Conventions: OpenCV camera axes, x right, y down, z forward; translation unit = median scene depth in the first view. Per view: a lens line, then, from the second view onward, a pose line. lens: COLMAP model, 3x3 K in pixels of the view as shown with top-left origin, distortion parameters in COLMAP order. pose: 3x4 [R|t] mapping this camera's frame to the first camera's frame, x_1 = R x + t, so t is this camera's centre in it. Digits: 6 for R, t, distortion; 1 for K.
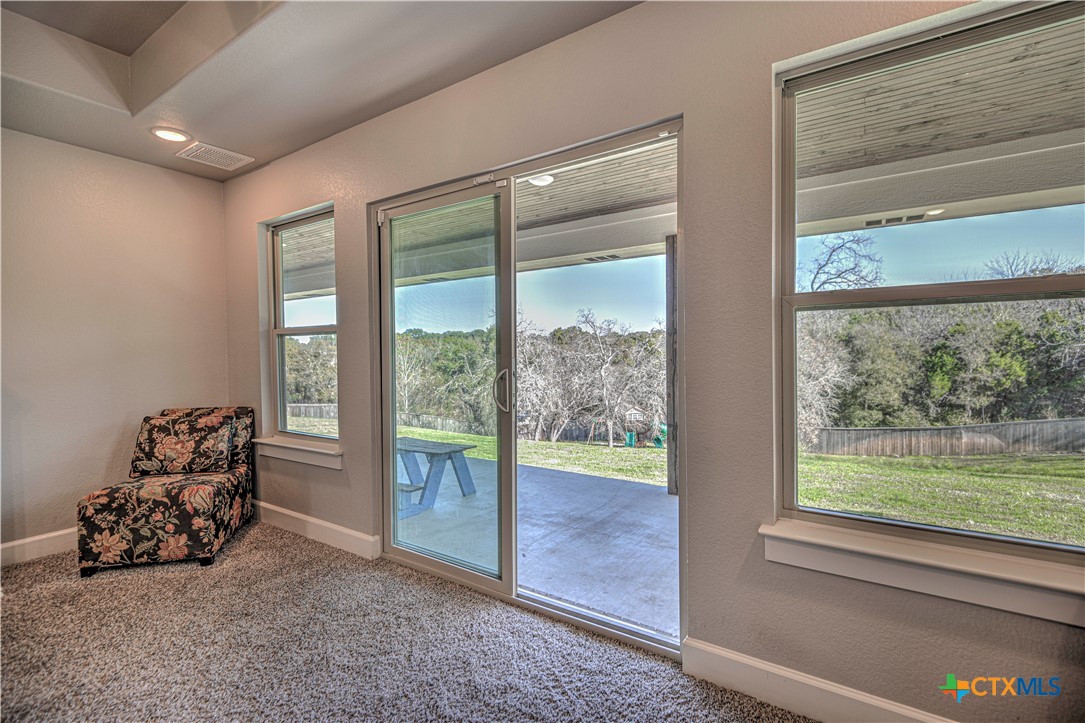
lens RADIAL K [[497.3, 0, 564.9], [0, 497.3, 356.8], [0, 0, 1]] dist [0.007515, -0.004754]
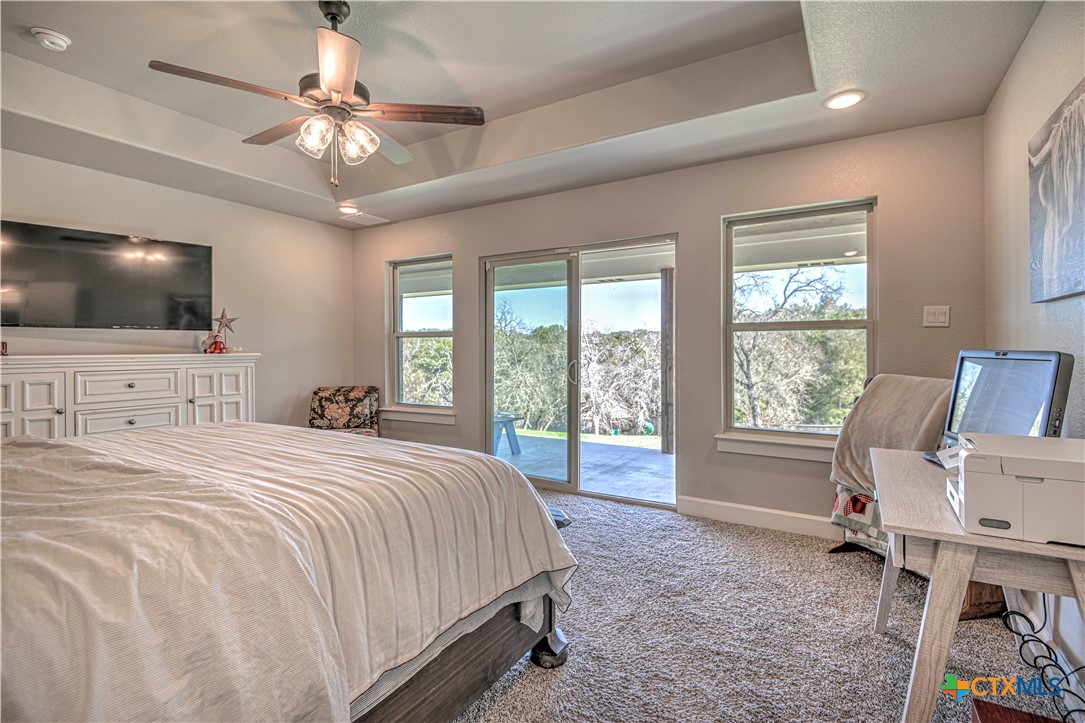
lens RADIAL K [[497.3, 0, 552.7], [0, 497.3, 341.9], [0, 0, 1]] dist [0.007515, -0.004754]
pose [[0.999914, 0.009315, 0.009231, -0.135061], [-0.009061, 0.999588, -0.027249, 0.006656], [-0.009481, 0.027163, 0.999586, -0.471243]]
